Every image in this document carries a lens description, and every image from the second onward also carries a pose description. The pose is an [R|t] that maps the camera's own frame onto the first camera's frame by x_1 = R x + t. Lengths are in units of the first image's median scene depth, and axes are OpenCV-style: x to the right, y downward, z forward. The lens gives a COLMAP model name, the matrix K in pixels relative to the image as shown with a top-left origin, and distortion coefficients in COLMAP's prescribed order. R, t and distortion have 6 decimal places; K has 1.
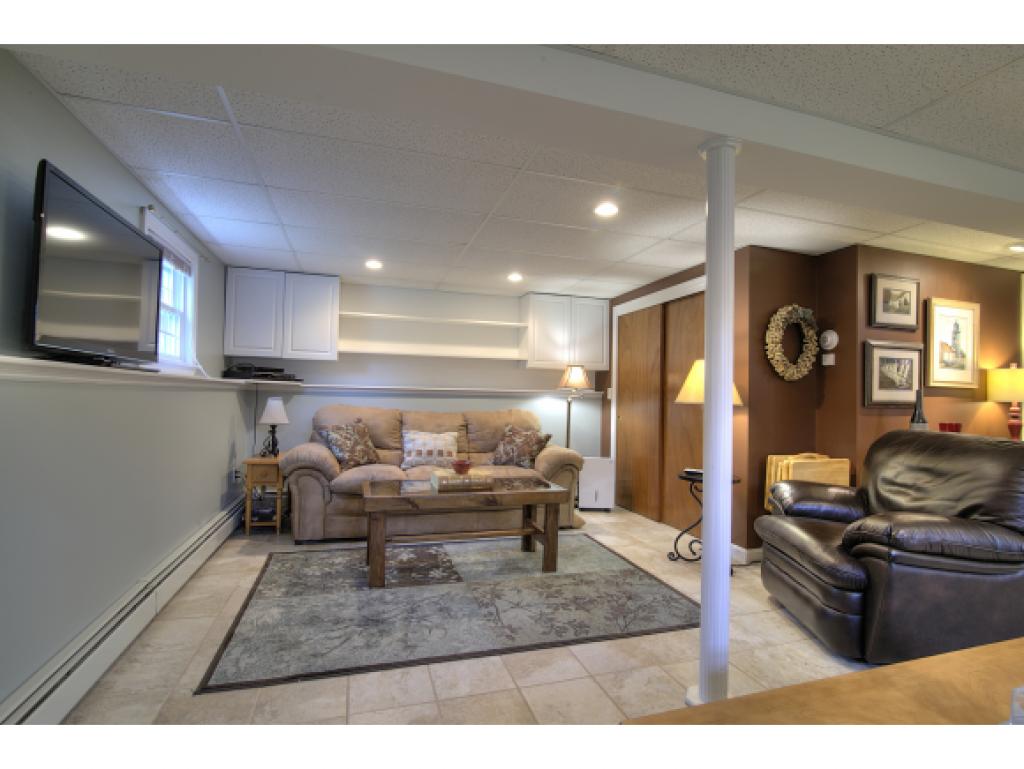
lens RADIAL K [[490.9, 0, 511.9], [0, 490.9, 388.0], [0, 0, 1]] dist [-0.030702, -0.000020]
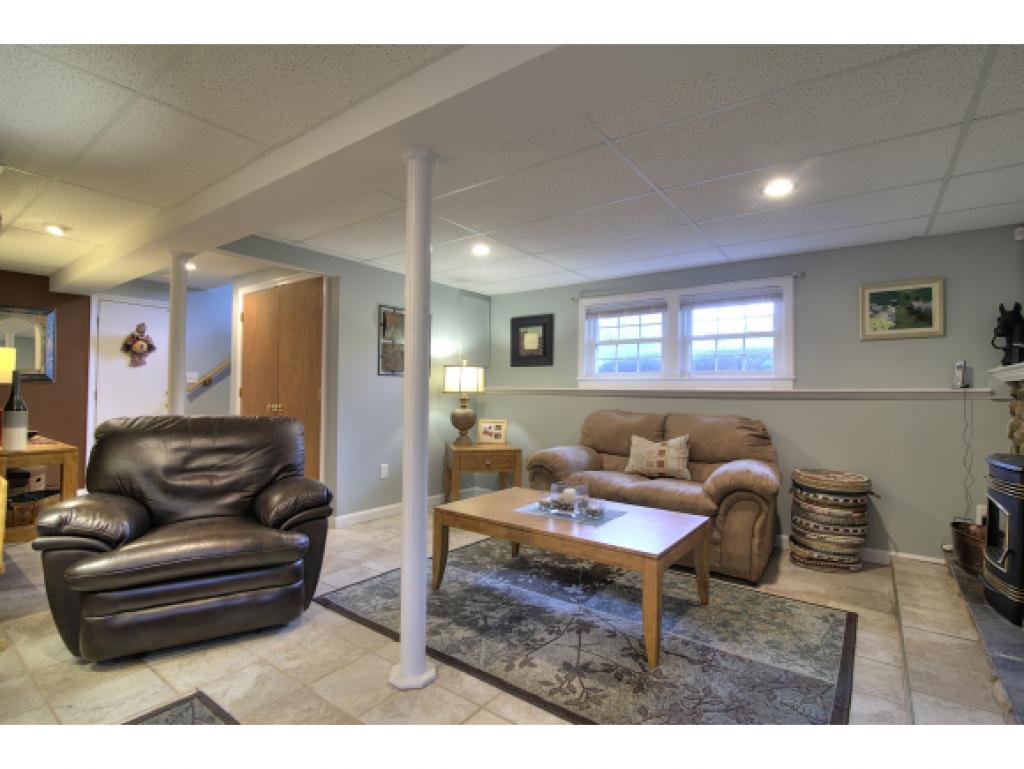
lens RADIAL K [[490.9, 0, 511.9], [0, 490.9, 388.0], [0, 0, 1]] dist [-0.030702, -0.000020]
pose [[0.578944, -0.031461, -0.814760, 0.485098], [0.007318, 0.999416, -0.033391, 0.030607], [0.815335, 0.013369, 0.578836, 0.335274]]
